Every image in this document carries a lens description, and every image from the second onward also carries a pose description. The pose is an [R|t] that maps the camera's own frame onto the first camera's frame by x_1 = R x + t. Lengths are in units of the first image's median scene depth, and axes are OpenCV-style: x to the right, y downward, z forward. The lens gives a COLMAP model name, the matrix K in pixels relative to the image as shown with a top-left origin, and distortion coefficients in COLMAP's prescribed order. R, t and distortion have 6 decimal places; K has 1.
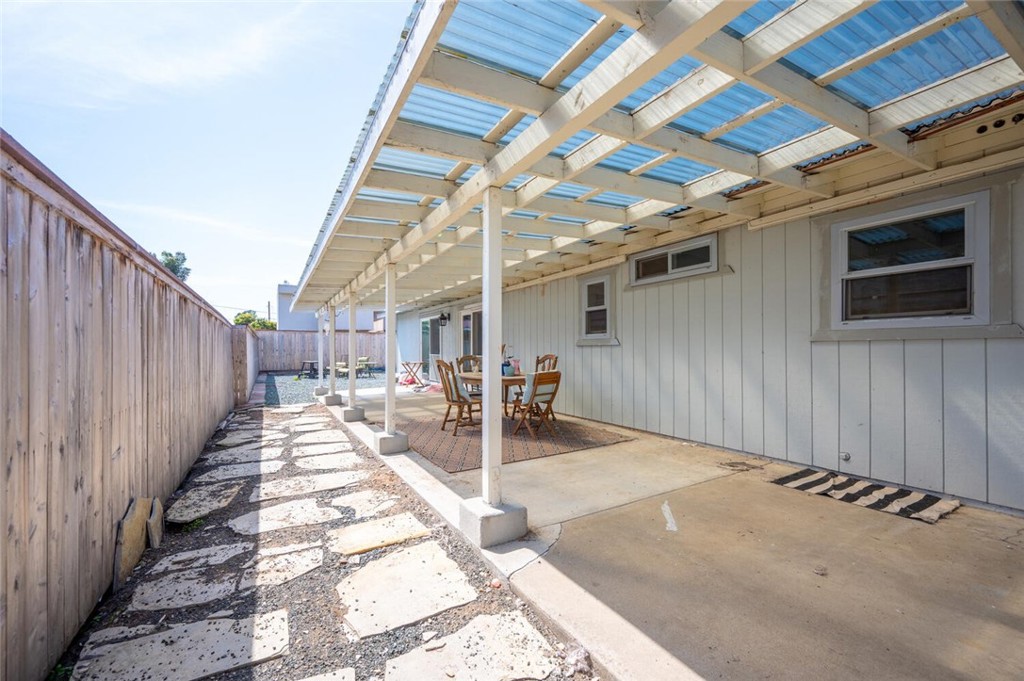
lens RADIAL K [[397.3, 0, 512.3], [0, 397.3, 344.5], [0, 0, 1]] dist [0.000231, 0.000322]
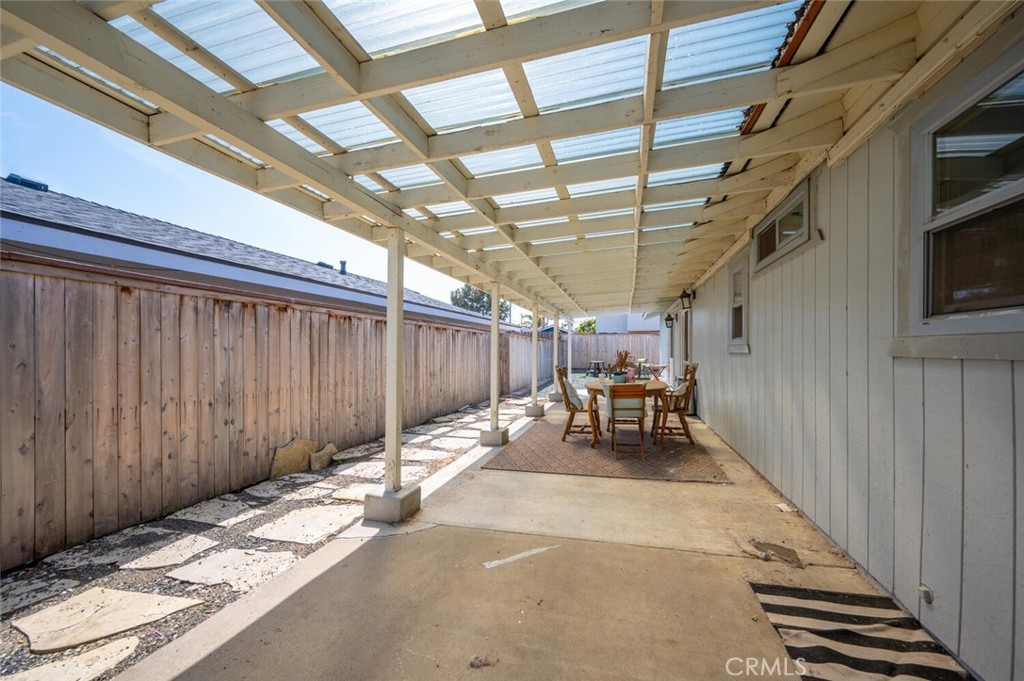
lens RADIAL K [[403.2, 0, 513.9], [0, 403.2, 343.3], [0, 0, 1]] dist [0.001205, 0.000187]
pose [[0.715396, -0.006941, -0.698685, 0.903682], [0.005296, 0.999976, -0.004512, -0.030796], [0.698700, -0.000473, 0.715415, 0.316849]]
